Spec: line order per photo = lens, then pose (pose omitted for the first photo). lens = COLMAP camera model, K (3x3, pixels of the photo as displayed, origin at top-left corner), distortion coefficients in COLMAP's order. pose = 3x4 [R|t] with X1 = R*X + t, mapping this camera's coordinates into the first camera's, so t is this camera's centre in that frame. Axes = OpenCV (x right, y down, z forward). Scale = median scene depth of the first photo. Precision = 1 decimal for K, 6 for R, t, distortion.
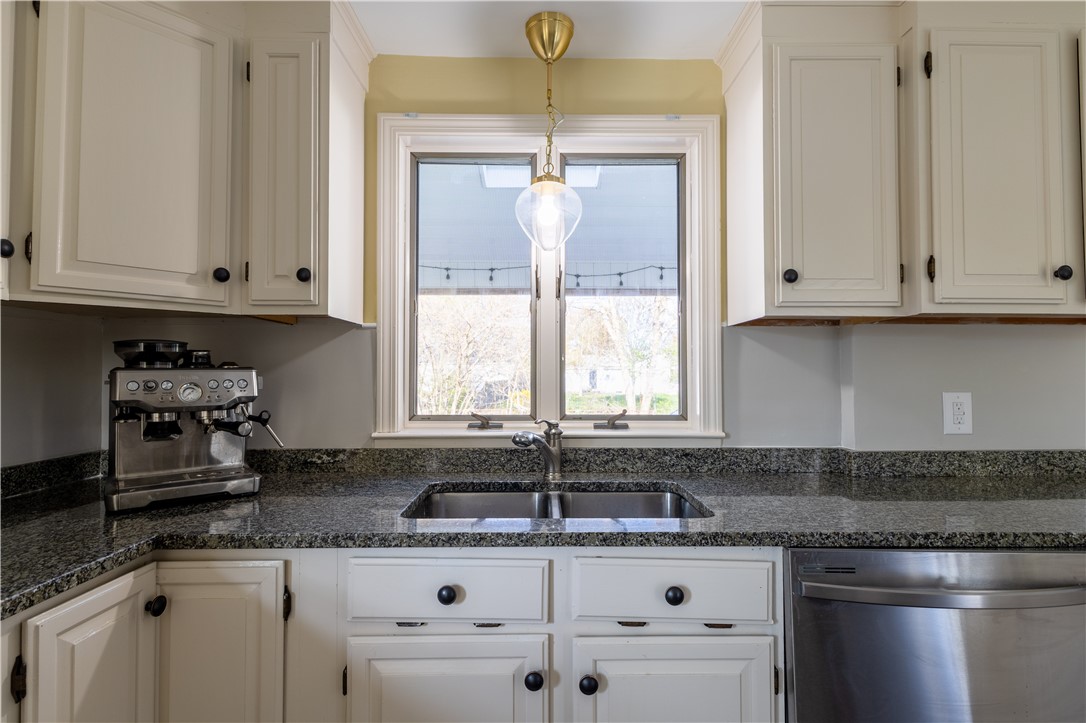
lens RADIAL K [[536.0, 0, 547.4], [0, 536.0, 357.4], [0, 0, 1]] dist [0.016411, -0.000962]
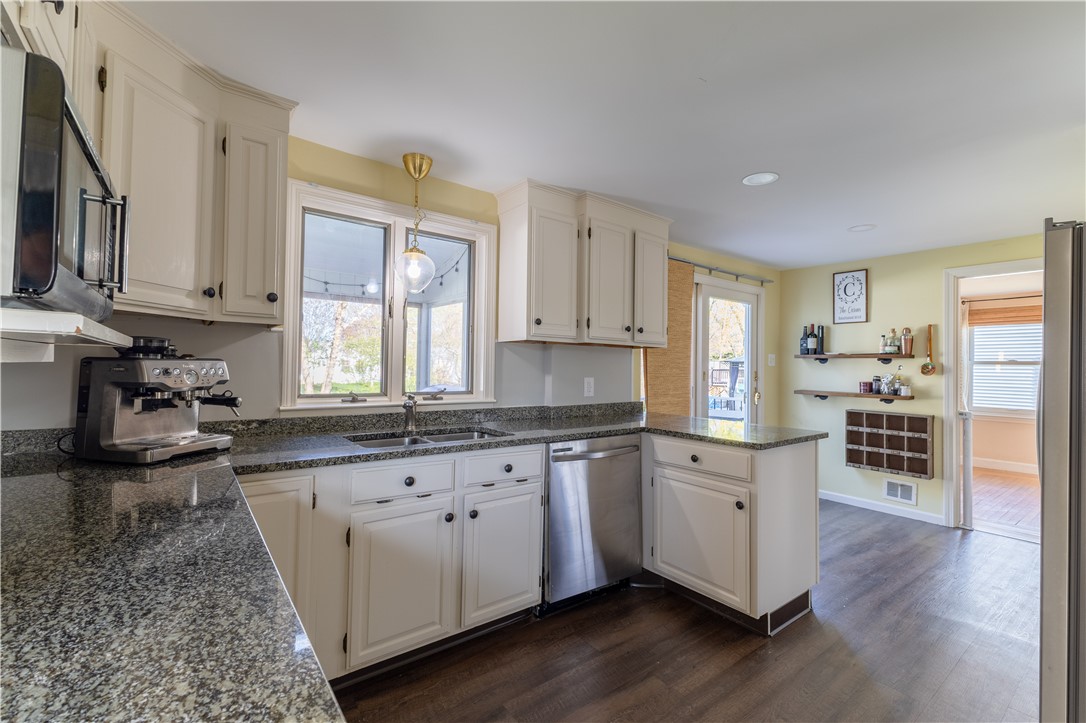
lens RADIAL K [[471.3, 0, 543.4], [0, 471.3, 361.1], [0, 0, 1]] dist [0.006751, 0.000542]
pose [[0.799124, 0.020957, 0.600800, -0.540426], [-0.034649, 0.999336, 0.011228, -0.017253], [-0.600166, -0.029790, 0.799320, -0.410816]]
